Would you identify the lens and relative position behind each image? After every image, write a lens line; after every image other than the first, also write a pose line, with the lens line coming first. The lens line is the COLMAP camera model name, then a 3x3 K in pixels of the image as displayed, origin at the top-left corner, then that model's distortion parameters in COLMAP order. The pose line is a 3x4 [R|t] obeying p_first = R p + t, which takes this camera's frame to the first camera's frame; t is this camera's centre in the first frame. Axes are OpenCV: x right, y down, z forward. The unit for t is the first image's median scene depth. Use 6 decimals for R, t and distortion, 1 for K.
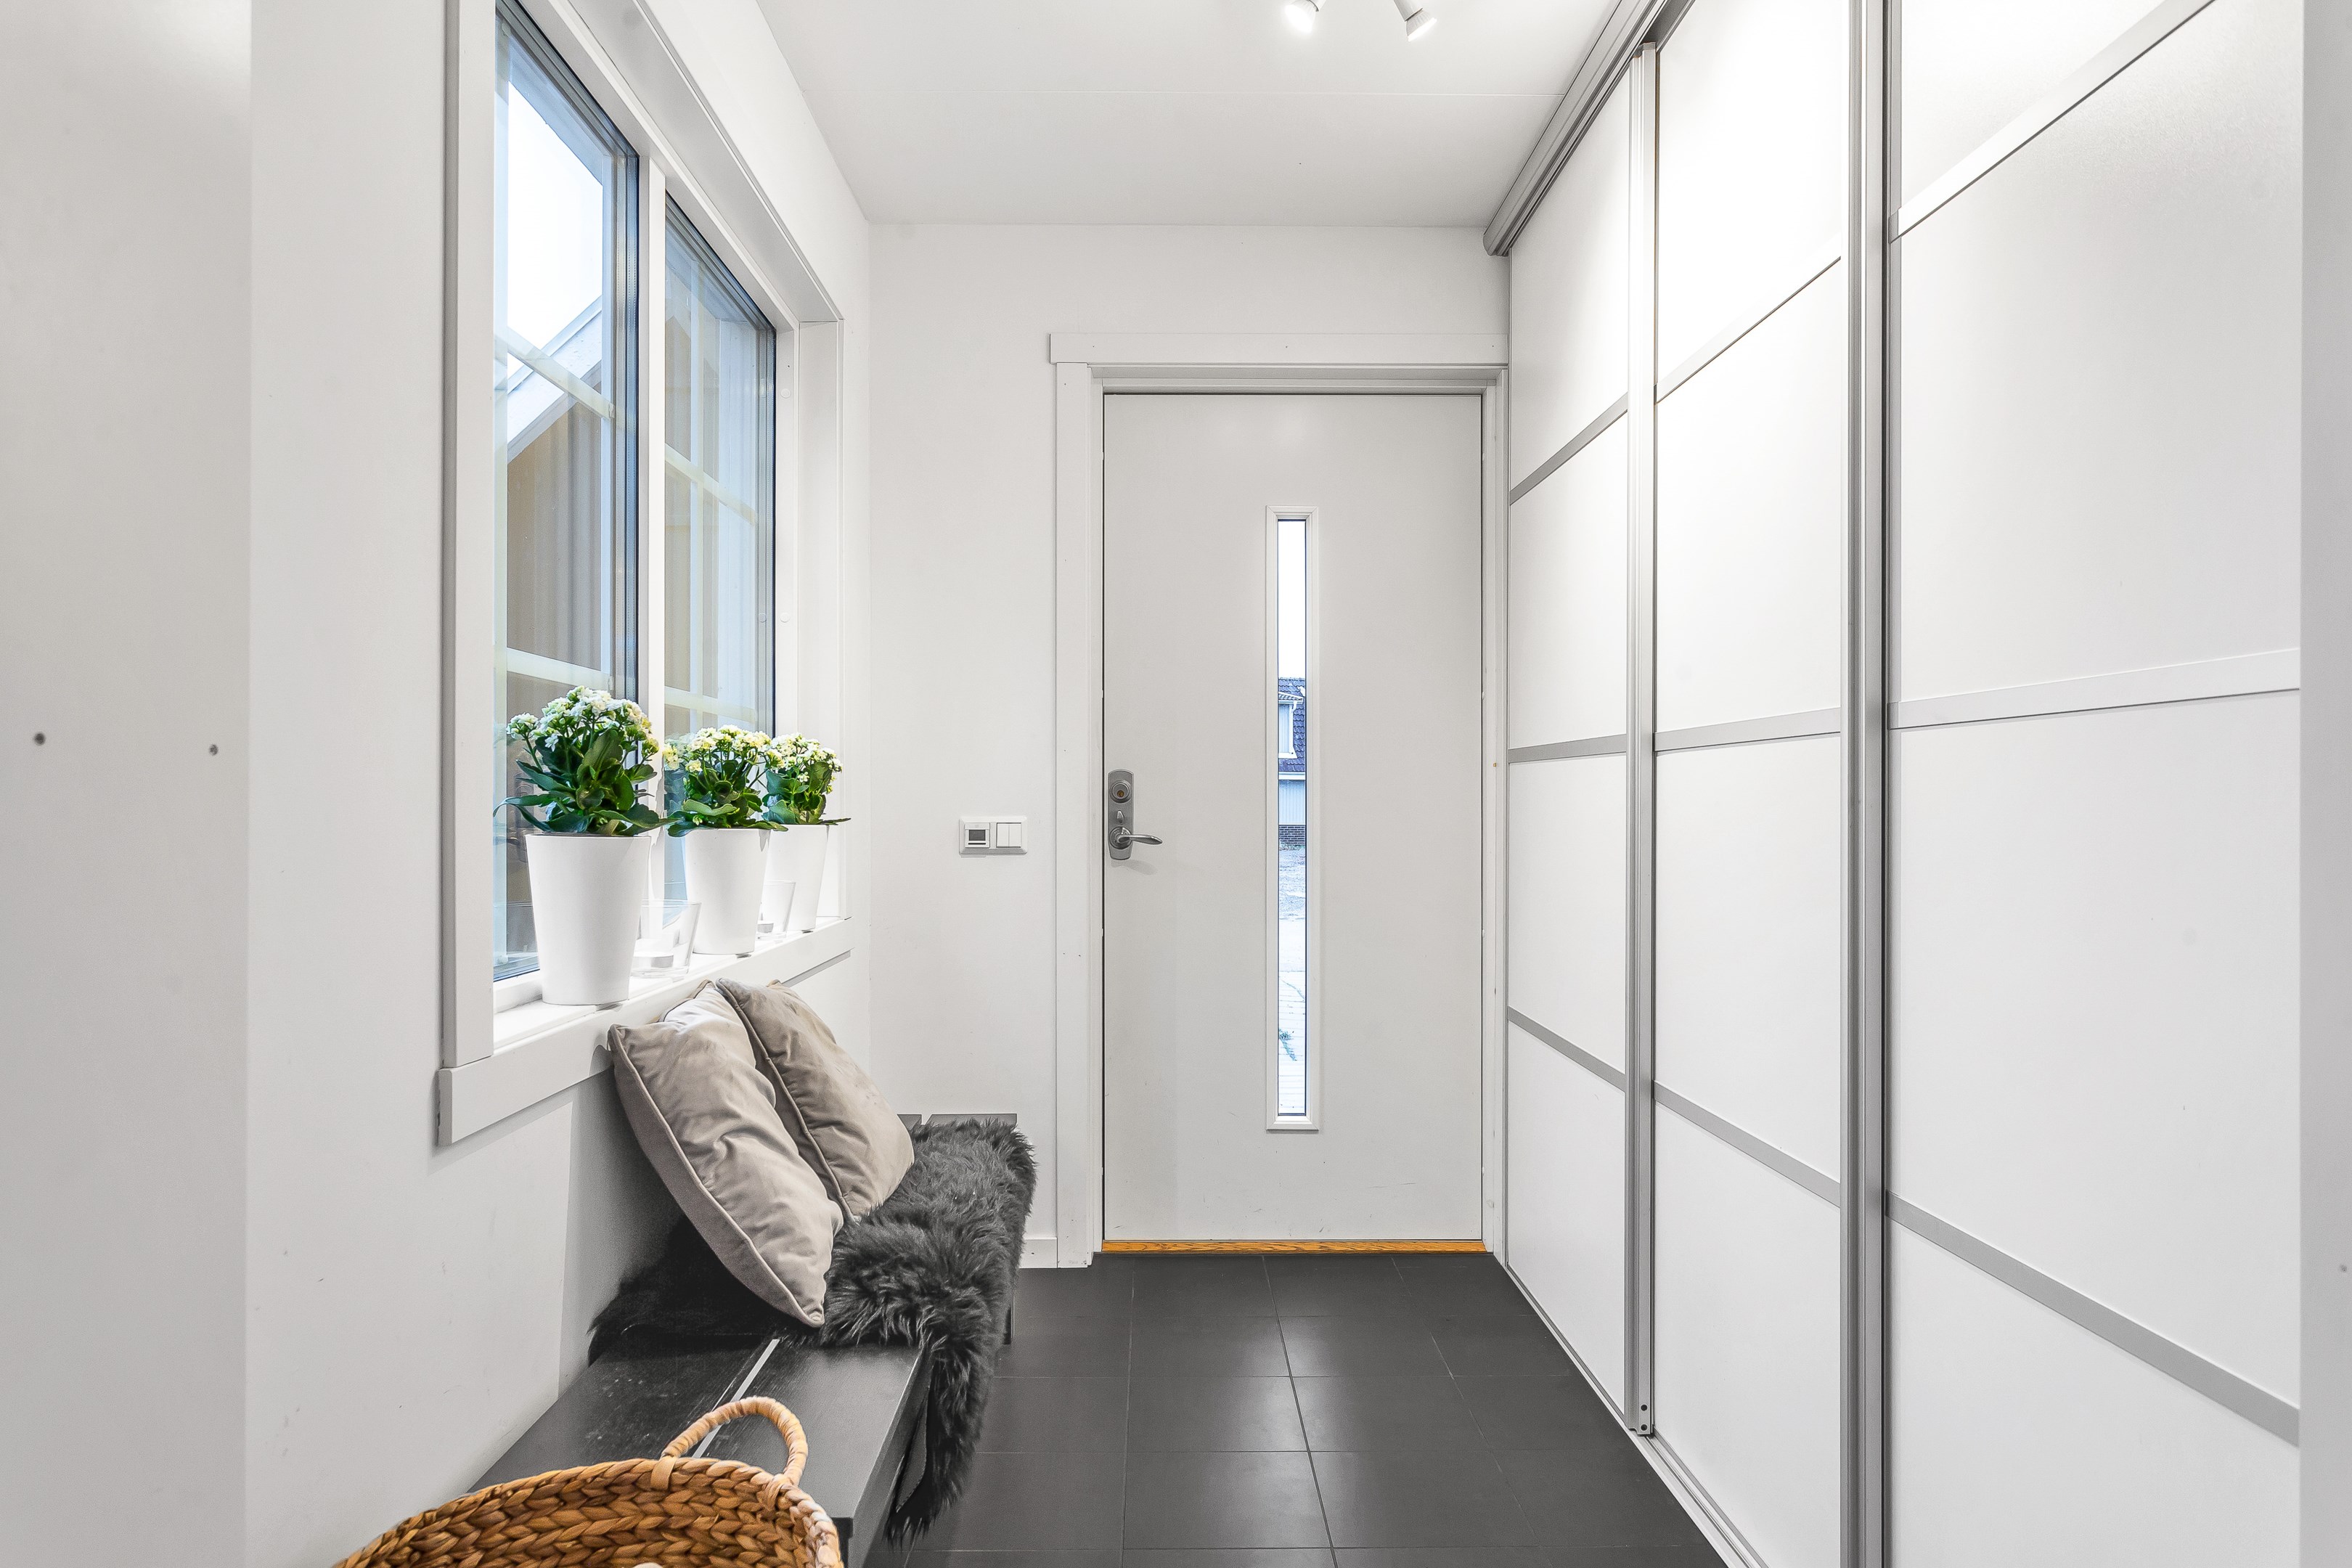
lens RADIAL K [[1429.1, 0, 1200.4], [0, 1429.1, 791.3], [0, 0, 1]] dist [-0.008182, 0.004848]
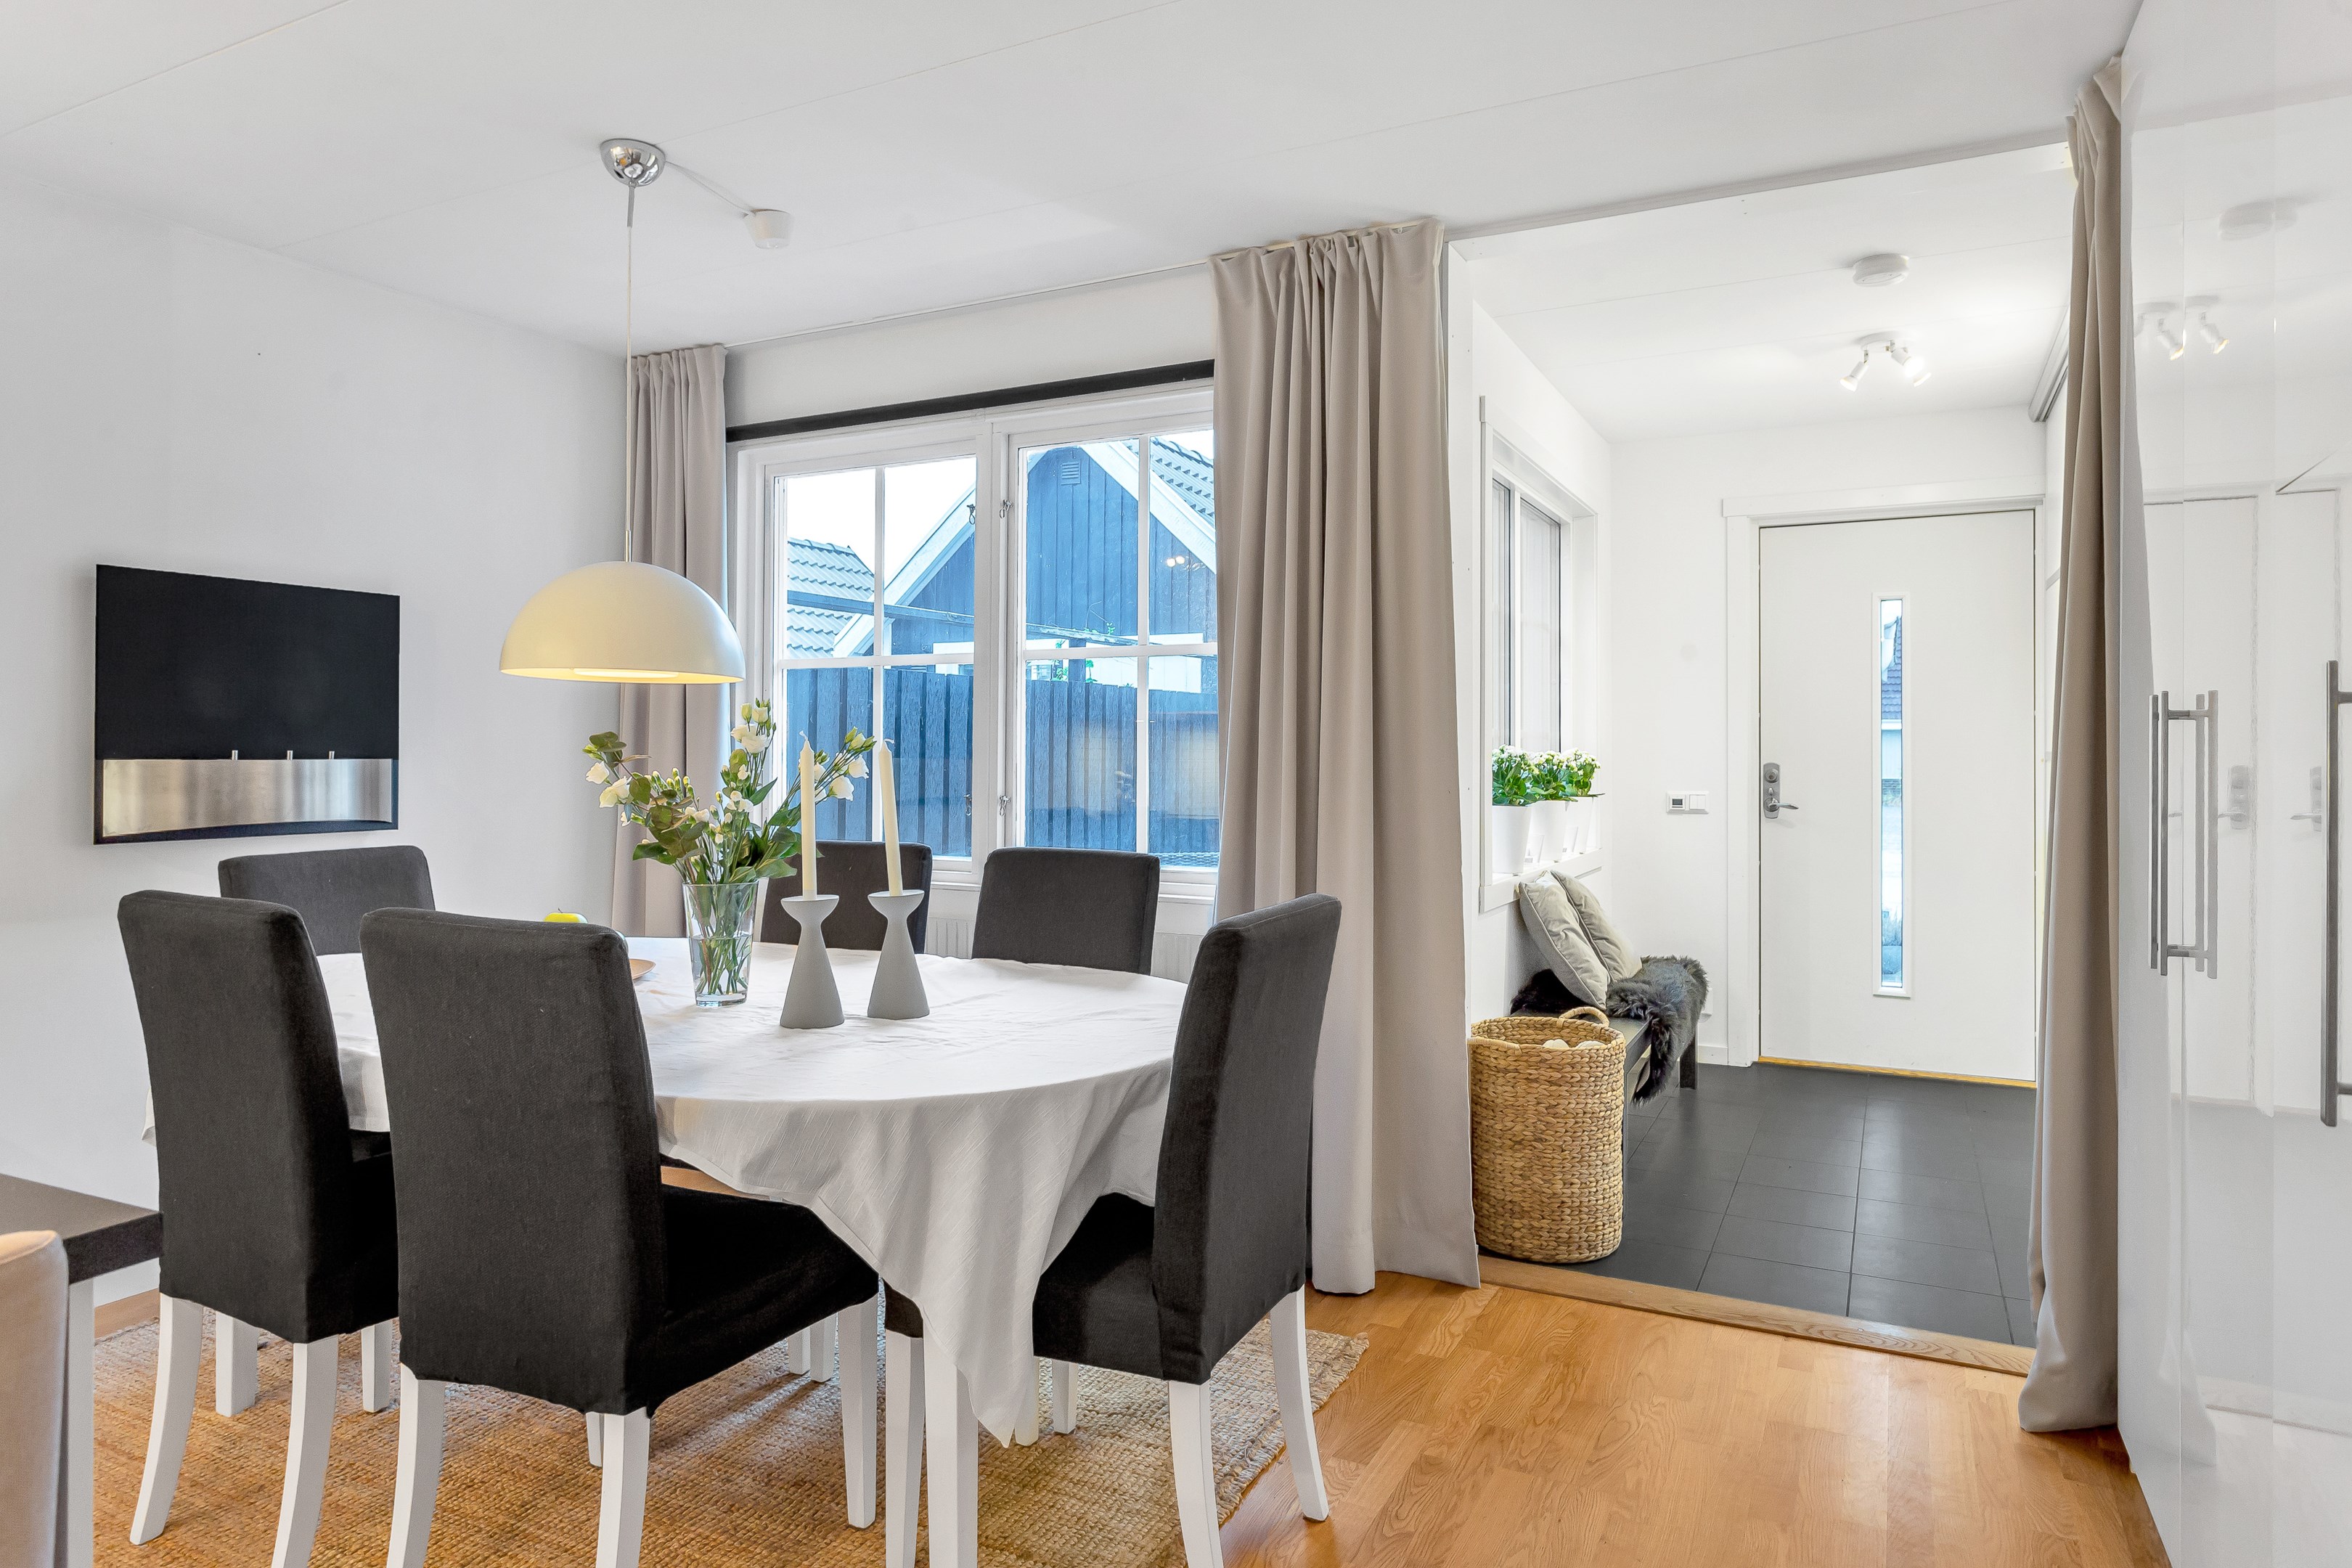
lens RADIAL K [[1429.1, 0, 1161.5], [0, 1429.1, 749.4], [0, 0, 1]] dist [-0.008182, 0.004848]
pose [[0.873090, 0.000021, -0.487560, 0.160759], [0.003420, 0.999975, 0.006167, -0.052952], [0.487548, -0.007052, 0.873068, -0.920286]]
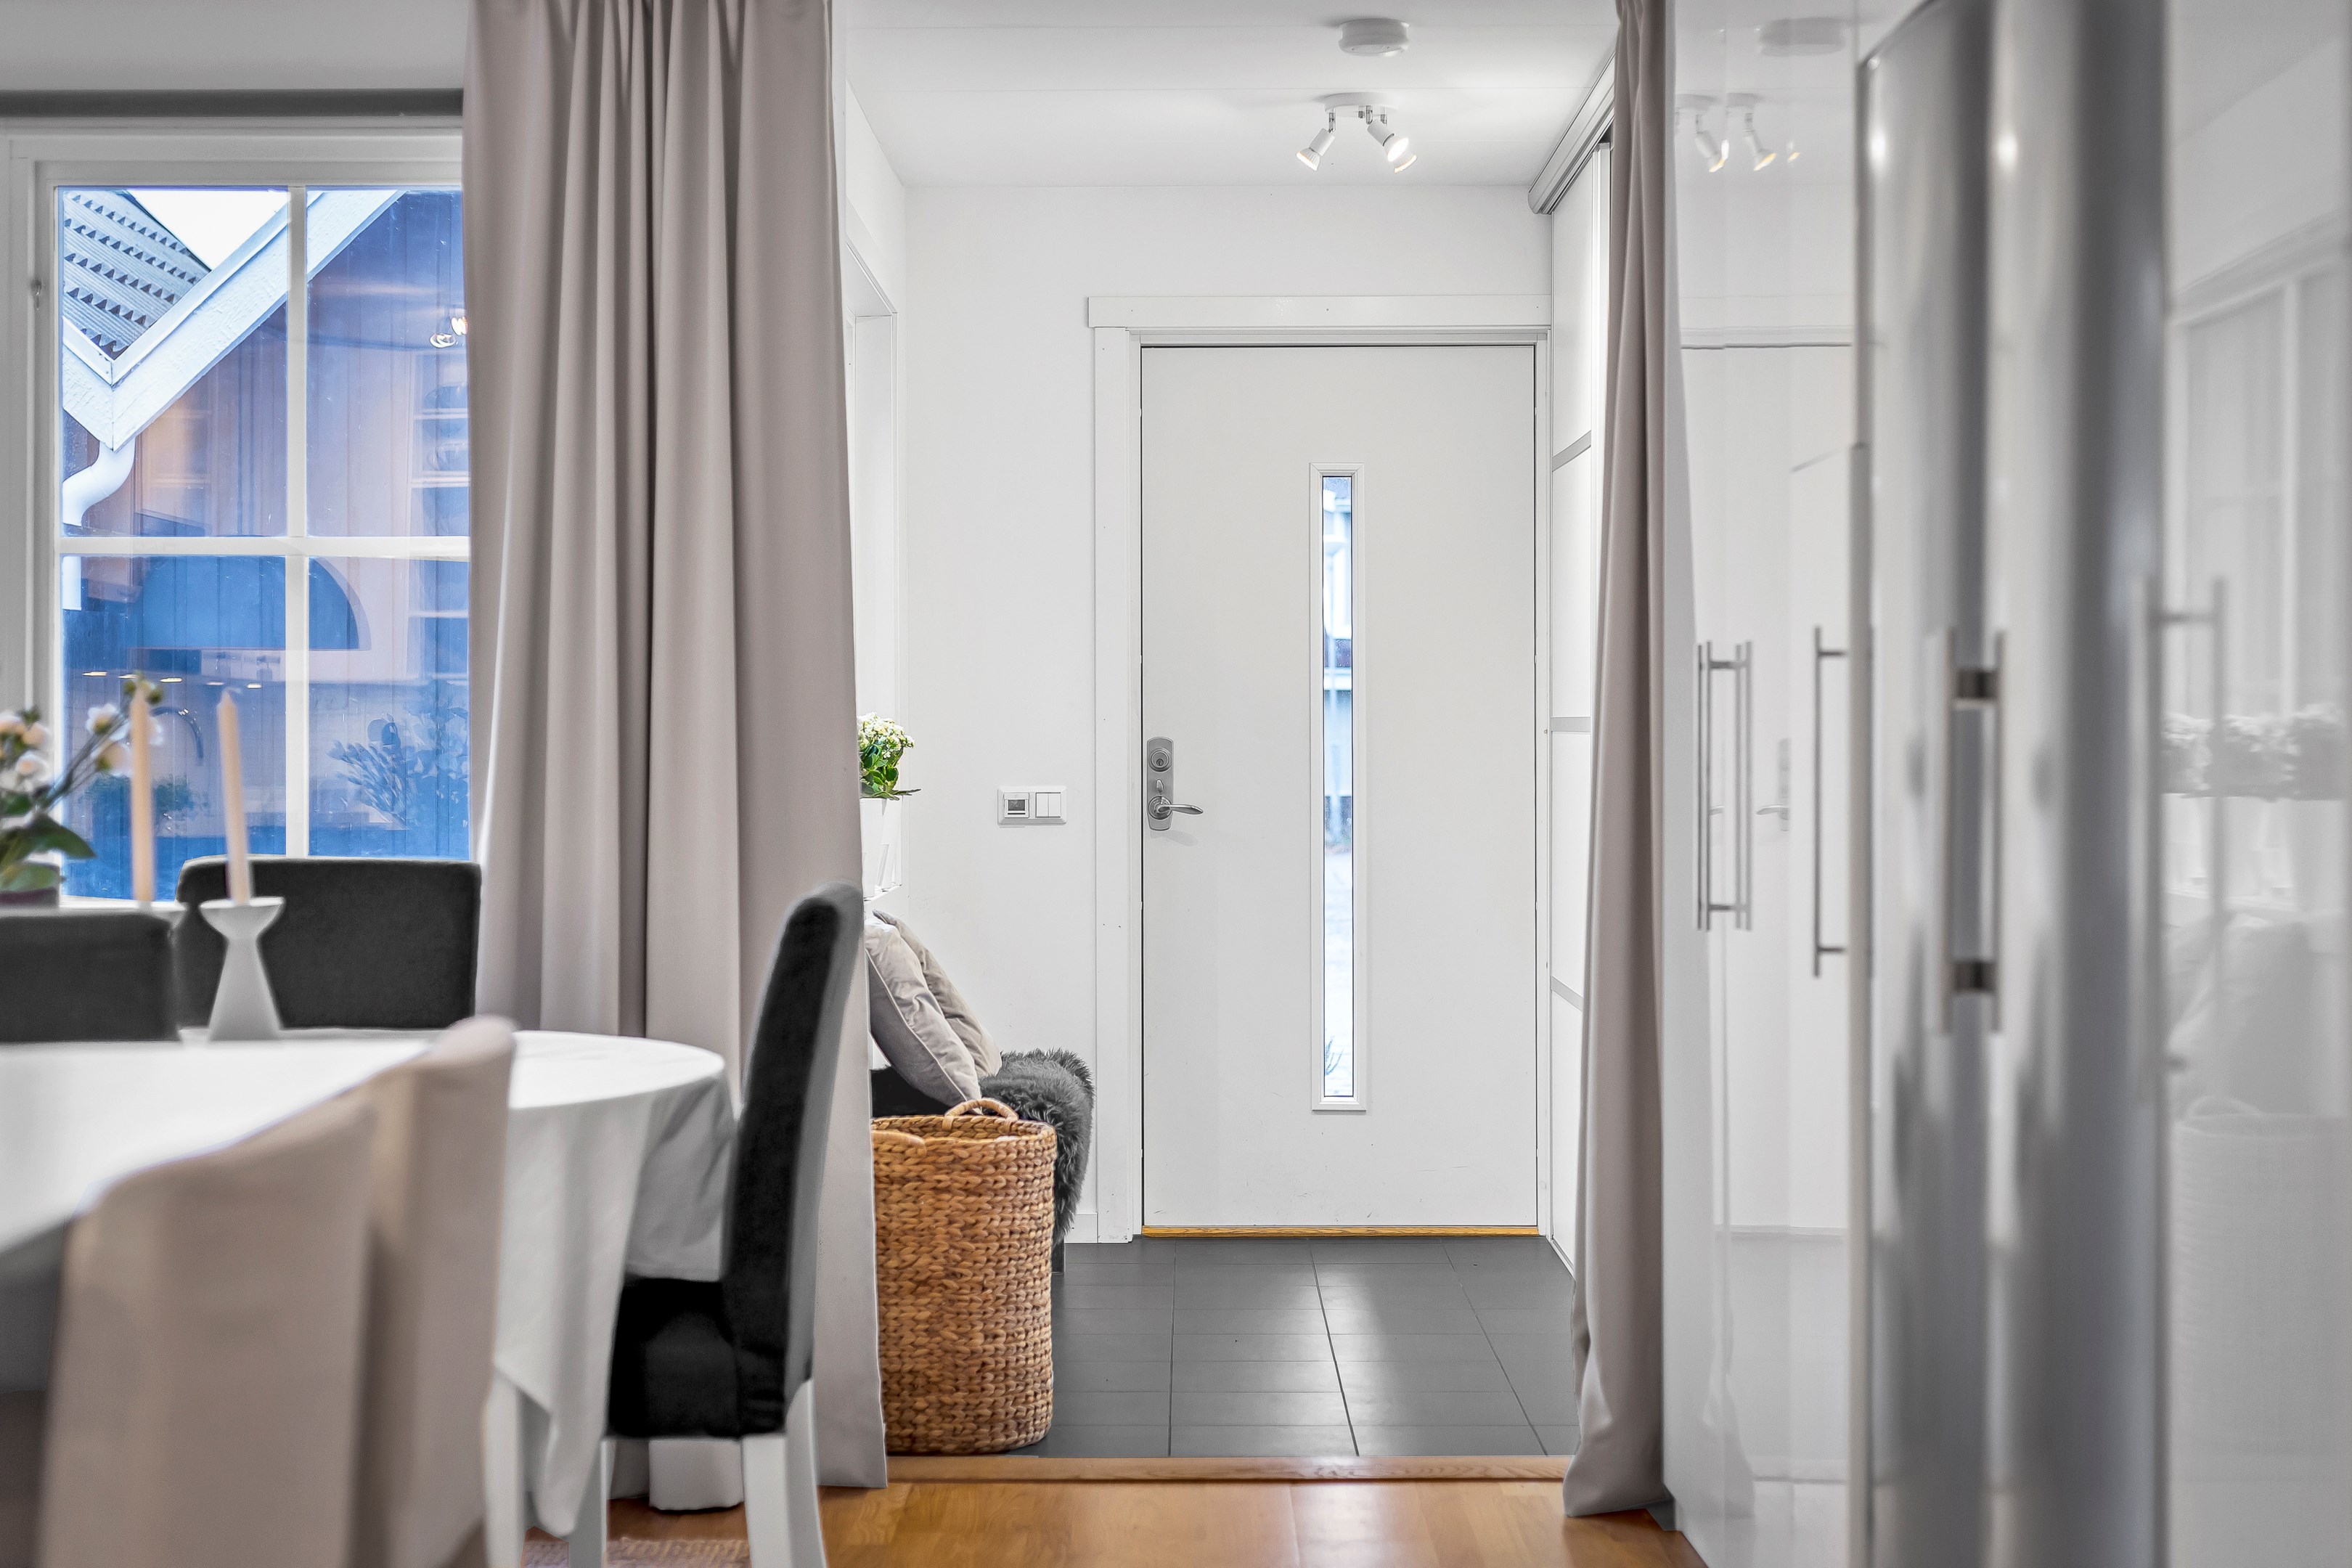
lens RADIAL K [[3619.4, 0, 1174.7], [0, 3619.4, 778.9], [0, 0, 1]] dist [0.037514, 0.000000]
pose [[0.999301, -0.002002, -0.037338, 0.057513], [0.002732, 0.999806, 0.019498, -0.043735], [0.037292, -0.019586, 0.999112, -1.825081]]
